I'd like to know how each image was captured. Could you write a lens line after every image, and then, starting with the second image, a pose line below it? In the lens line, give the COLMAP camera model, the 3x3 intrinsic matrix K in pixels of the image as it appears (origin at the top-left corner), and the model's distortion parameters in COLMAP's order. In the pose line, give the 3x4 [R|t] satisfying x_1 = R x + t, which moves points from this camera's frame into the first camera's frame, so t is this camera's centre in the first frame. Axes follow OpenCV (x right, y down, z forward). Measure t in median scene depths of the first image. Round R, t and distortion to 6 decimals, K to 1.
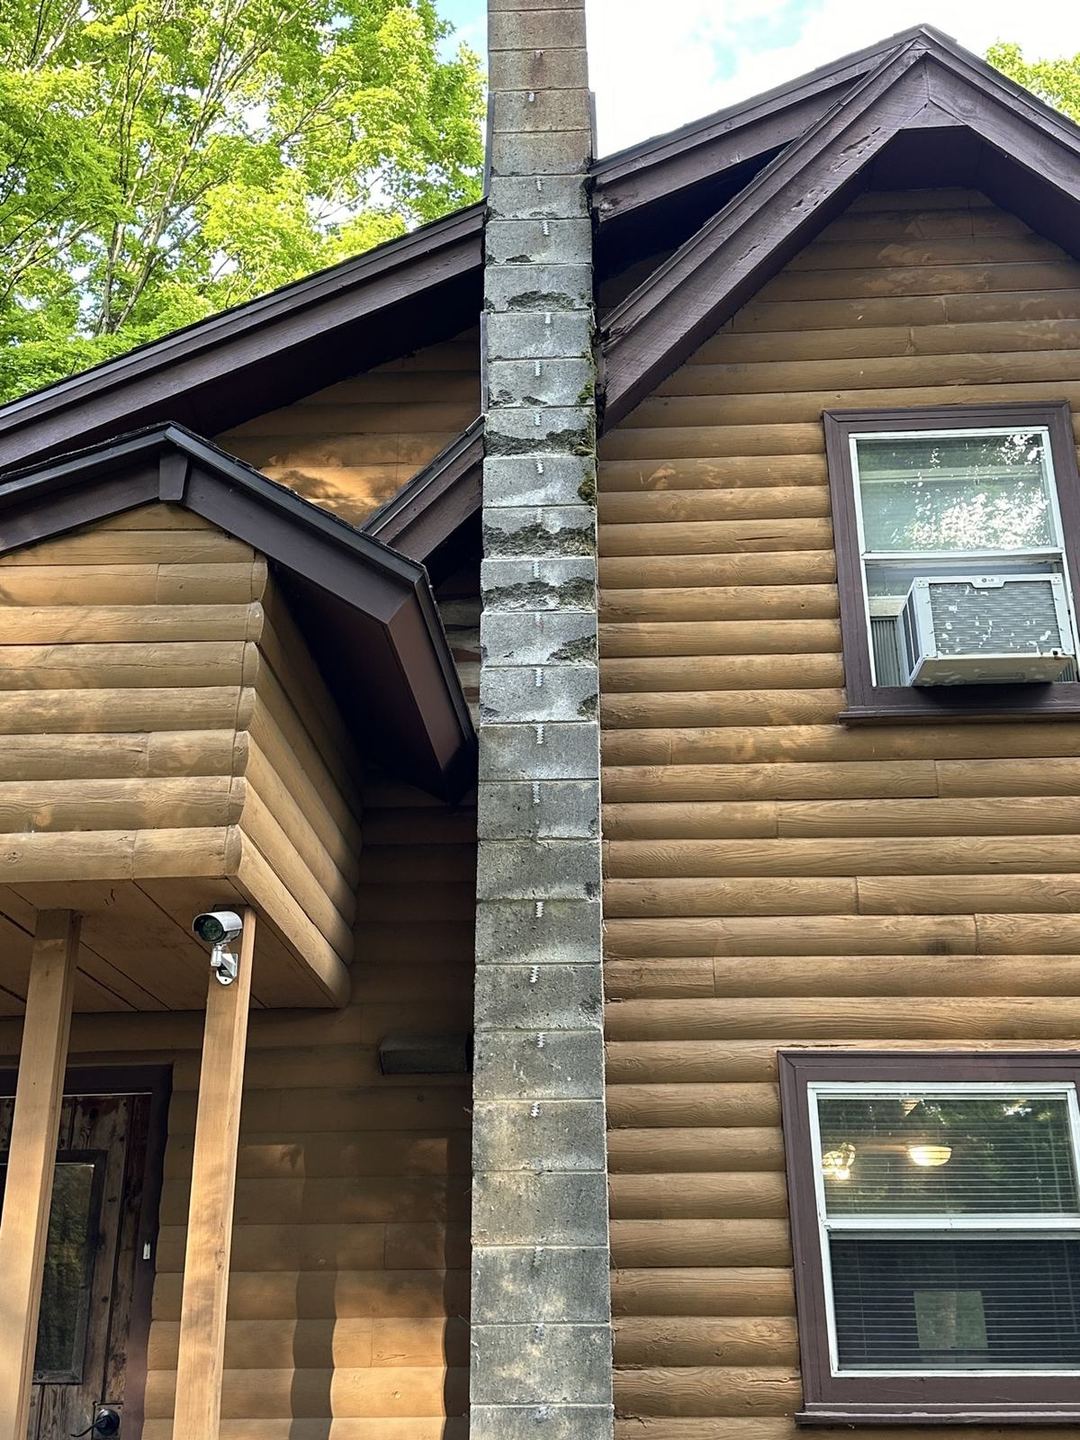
lens RADIAL K [[1579.3, 0, 540.0], [0, 1579.3, 720.0], [0, 0, 1]] dist [0.196678, -0.431655]
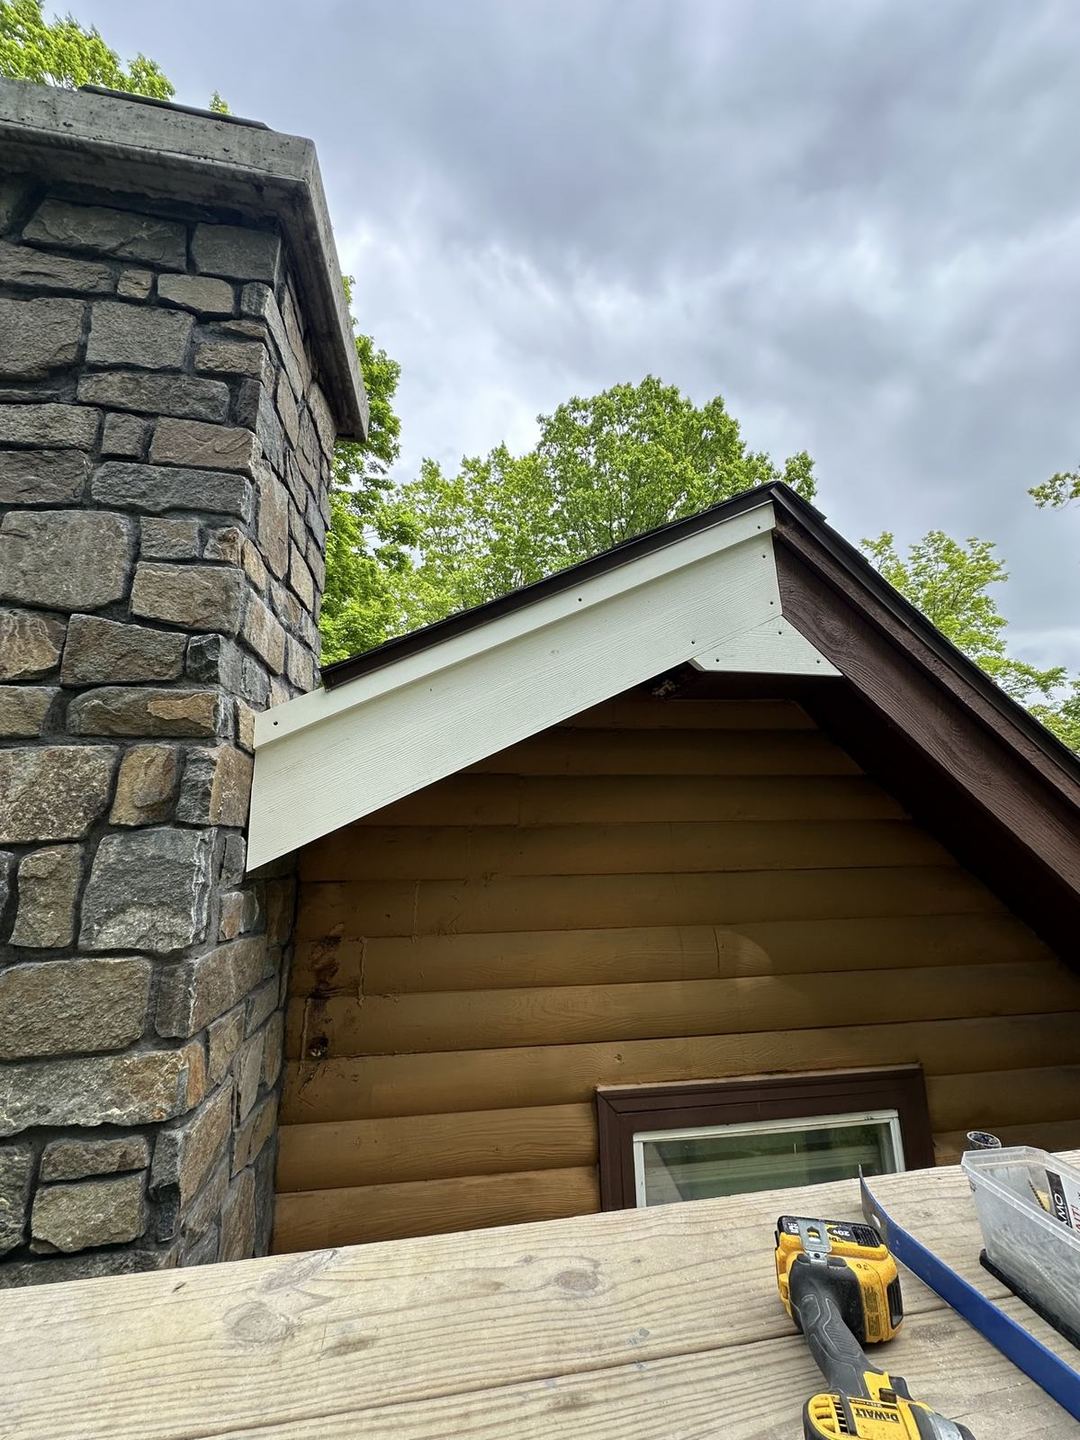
lens RADIAL K [[567.6, 0, 540.0], [0, 567.6, 720.0], [0, 0, 1]] dist [0.013896, 0.000101]
pose [[0.985050, 0.035122, 0.168648, 0.124325], [-0.063886, 0.983665, 0.168293, -0.435907], [-0.159982, -0.176551, 0.971203, 0.911784]]
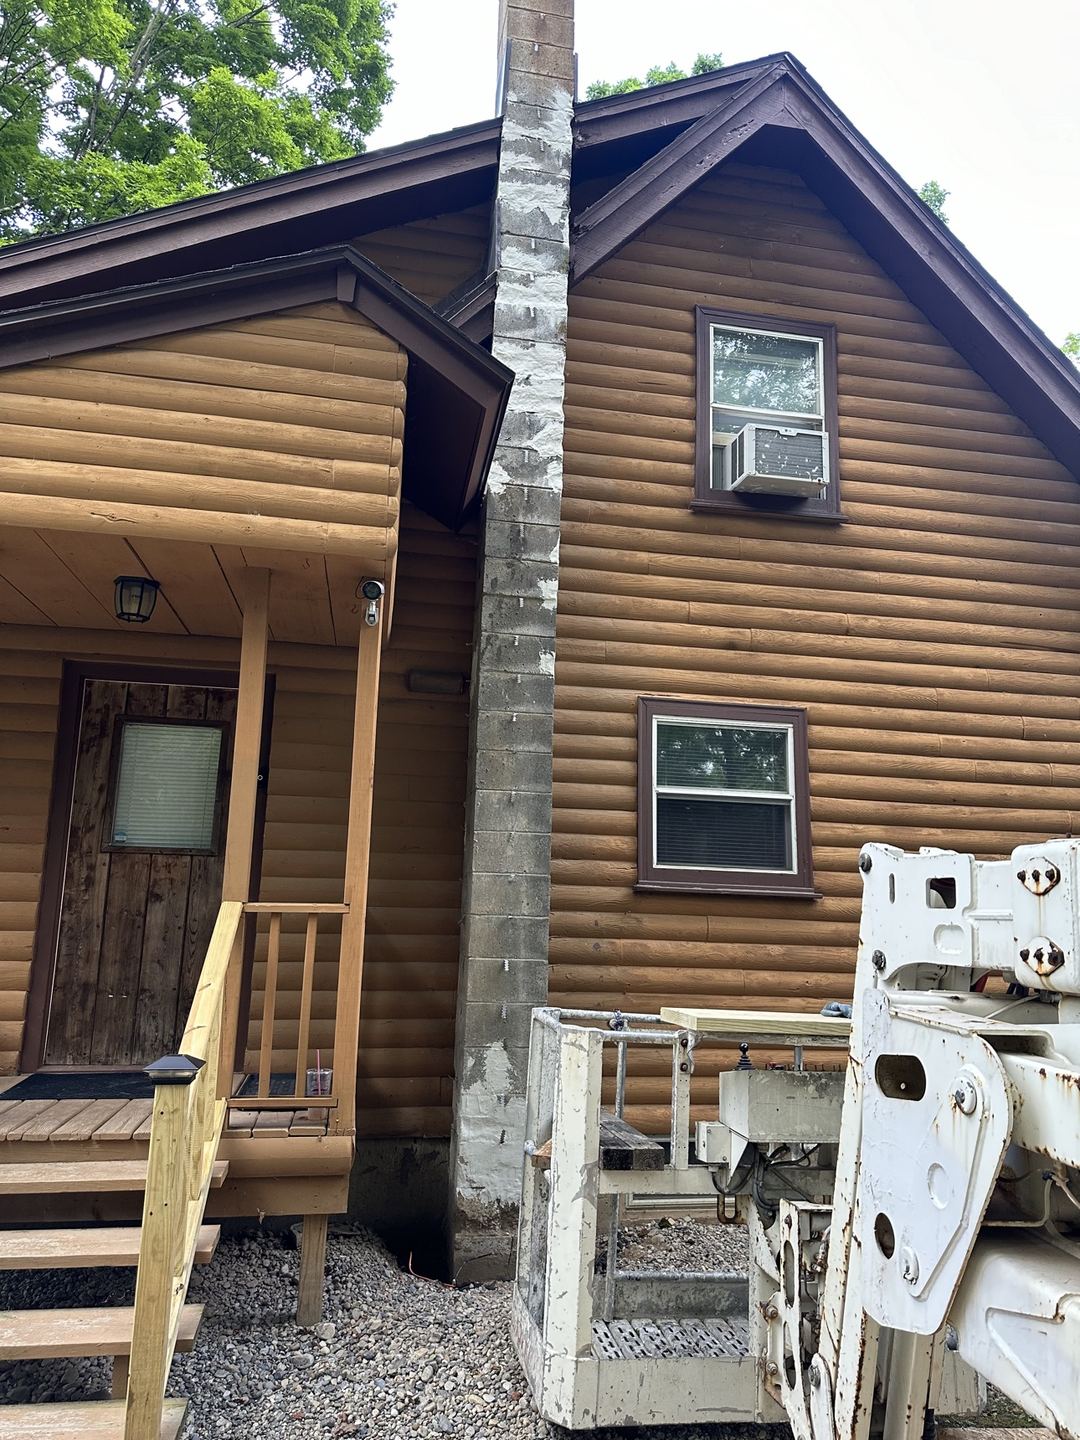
lens RADIAL K [[992.7, 0, 540.0], [0, 992.7, 720.0], [0, 0, 1]] dist [0.176900, -0.334092]
pose [[0.971981, 0.073748, 0.223190, -0.190251], [-0.120450, 0.971638, 0.203498, 0.022981], [-0.201853, -0.224680, 0.953297, -0.022379]]
